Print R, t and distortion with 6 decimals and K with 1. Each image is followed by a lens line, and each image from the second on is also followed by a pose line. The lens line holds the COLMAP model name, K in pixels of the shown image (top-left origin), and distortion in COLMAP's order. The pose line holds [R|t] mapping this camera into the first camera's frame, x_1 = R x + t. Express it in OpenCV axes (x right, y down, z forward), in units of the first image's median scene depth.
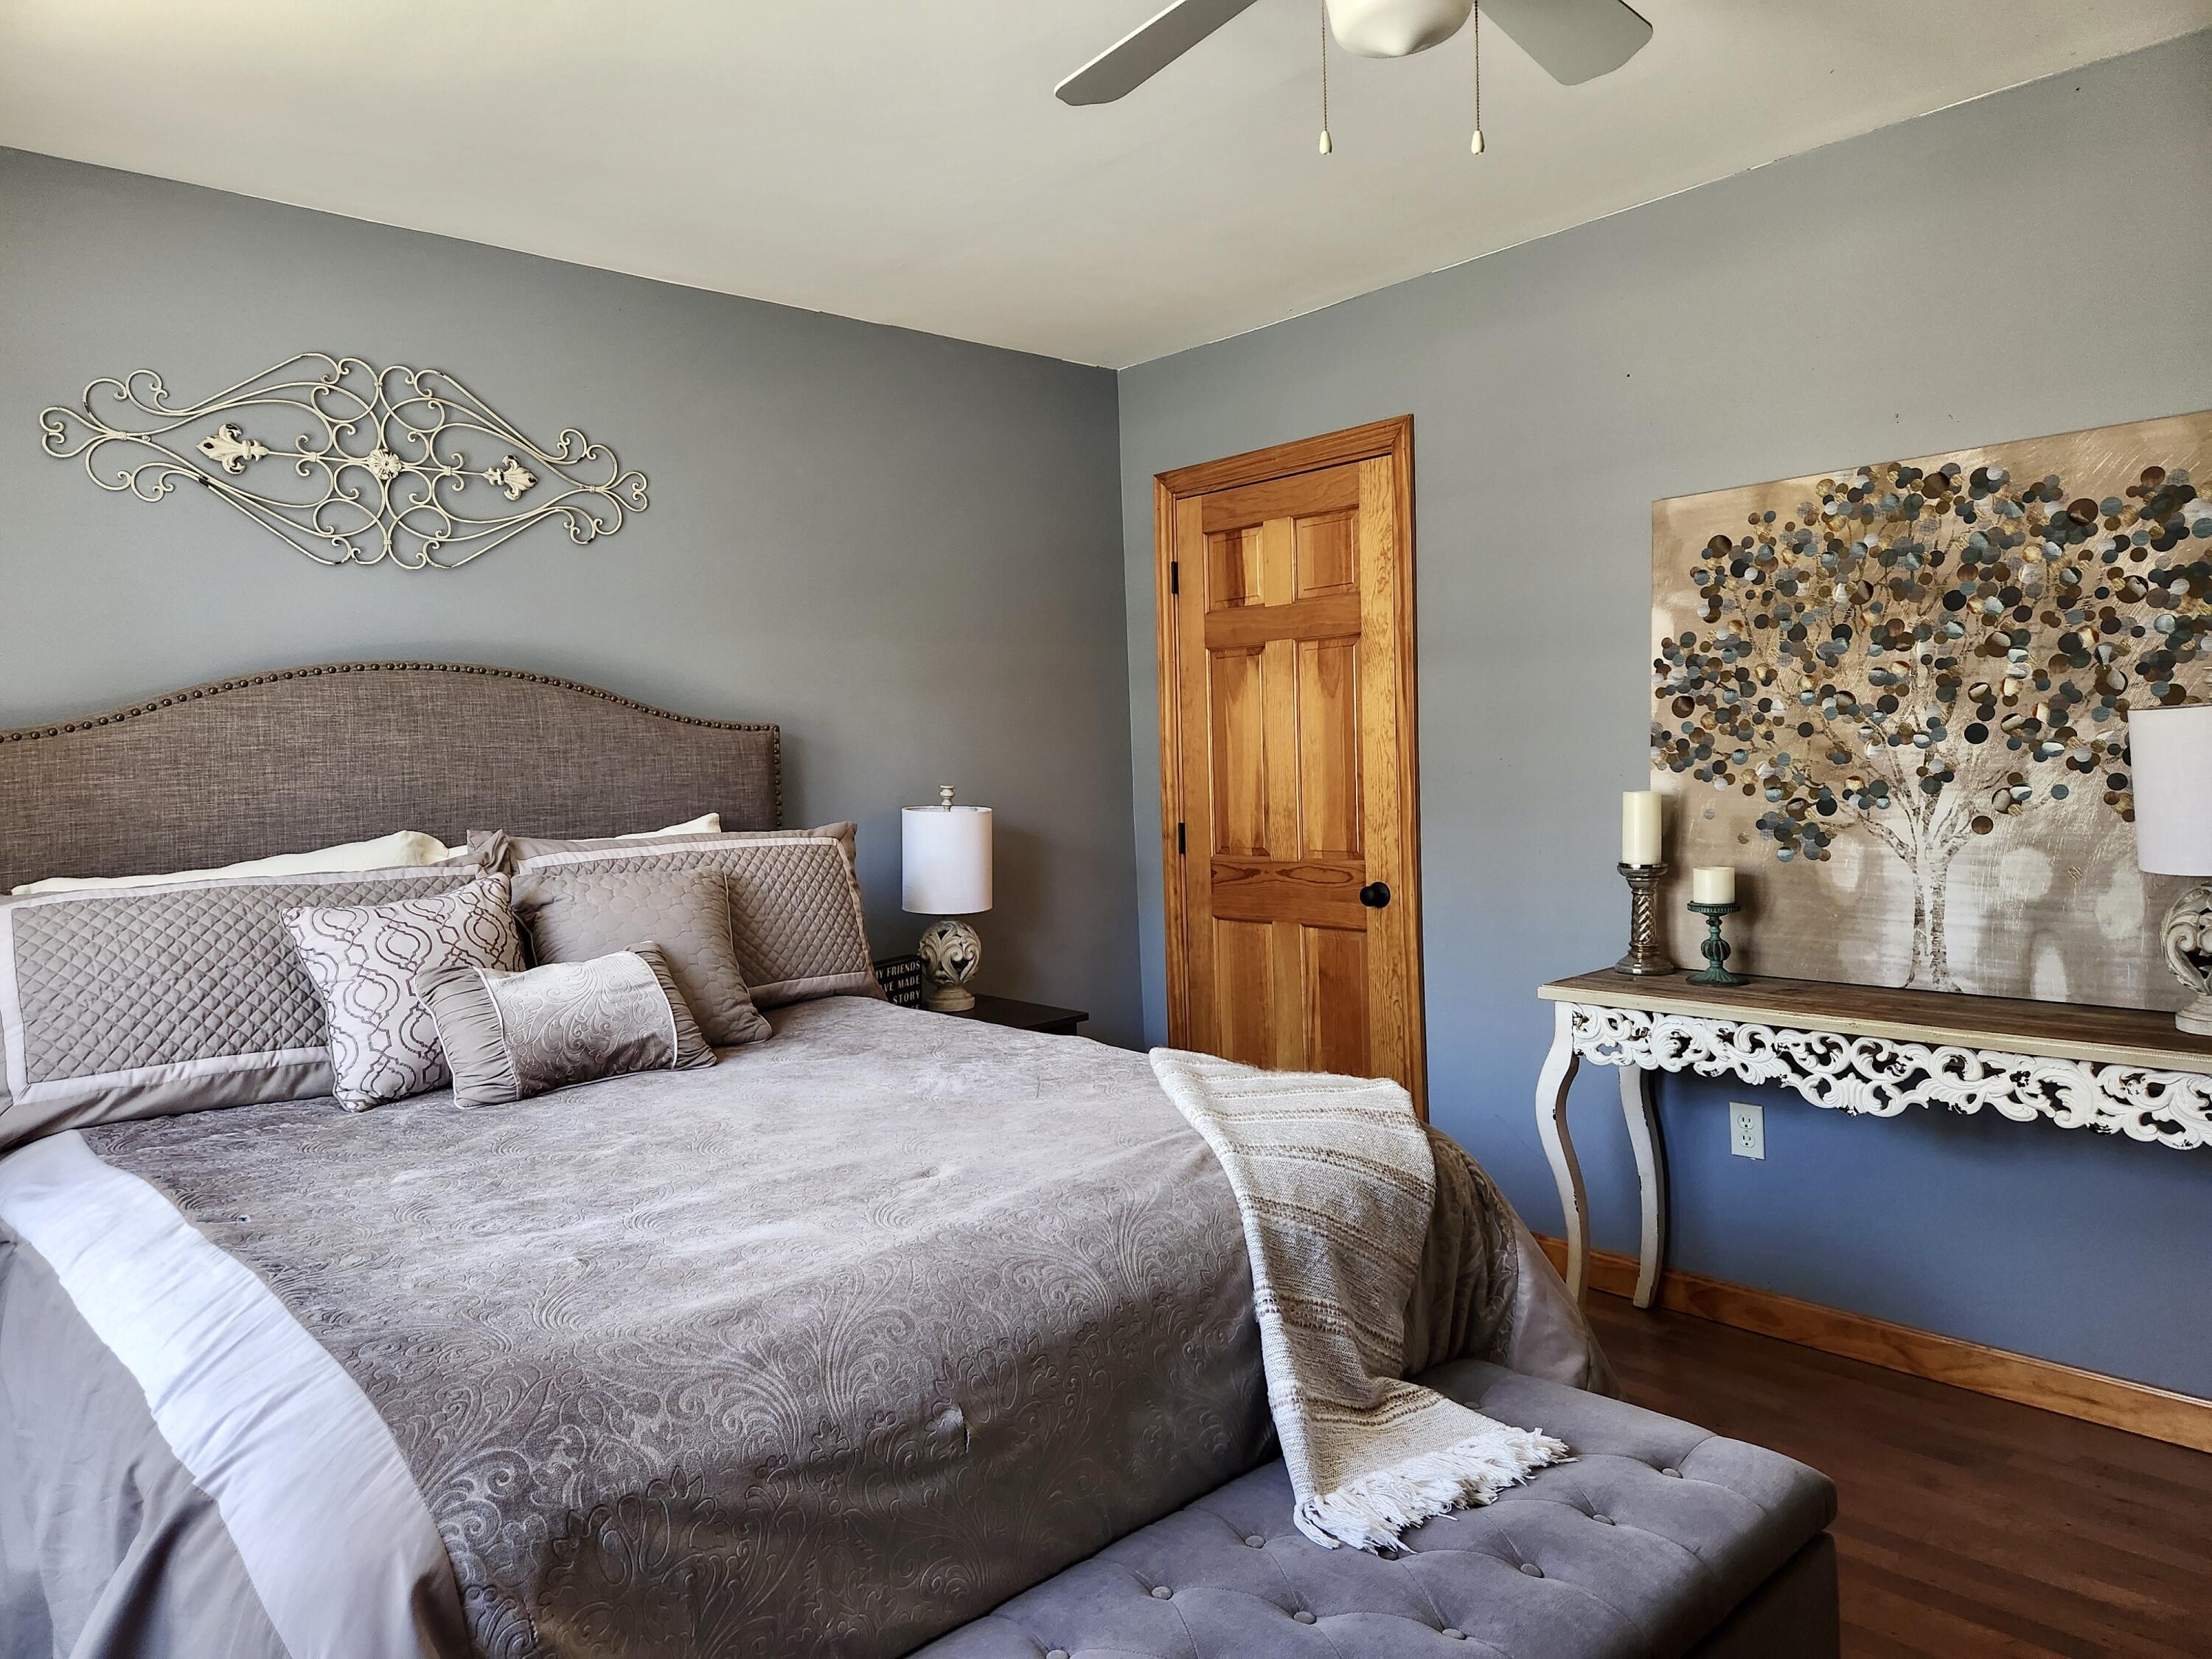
lens RADIAL K [[1461.1, 0, 1096.7], [0, 1461.1, 829.9], [0, 0, 1]] dist [0.086522, -0.077867]
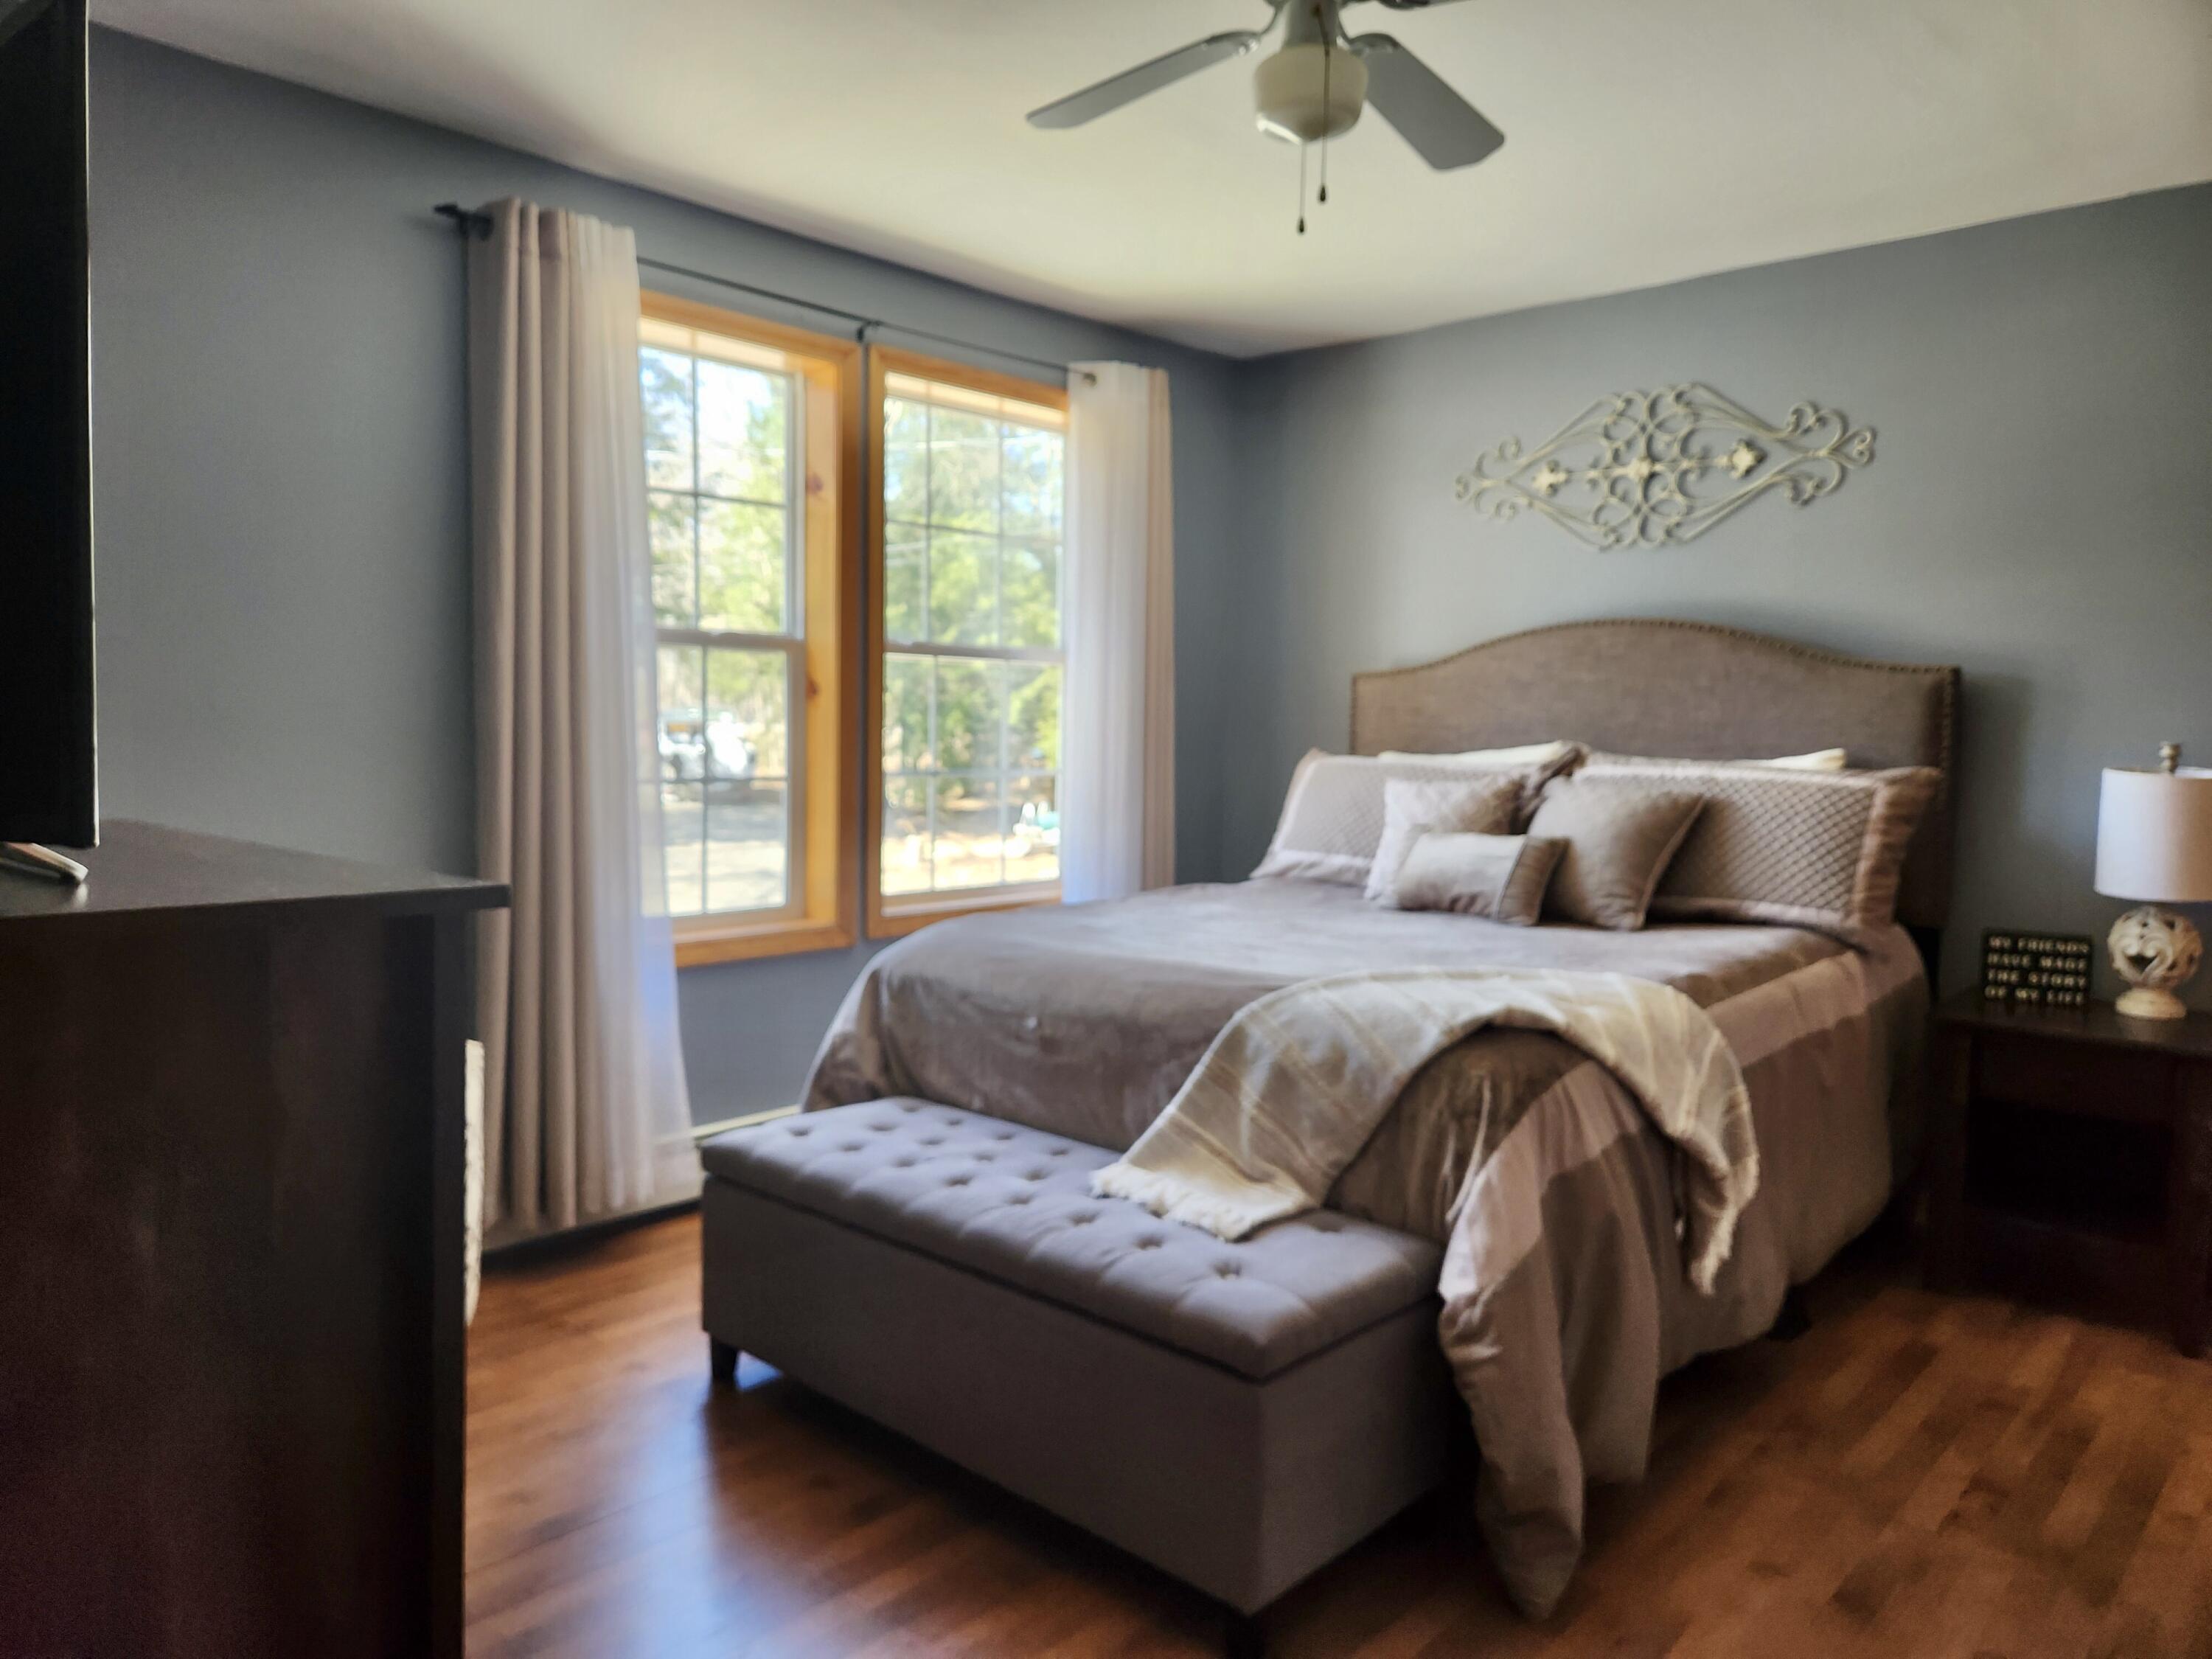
lens RADIAL K [[1461.1, 0, 1096.7], [0, 1461.1, 829.9], [0, 0, 1]] dist [0.086522, -0.077867]
pose [[0.106445, 0.117353, -0.987369, 0.803852], [-0.079043, 0.990867, 0.109247, -0.031829], [0.991172, 0.066416, 0.114749, 0.381387]]
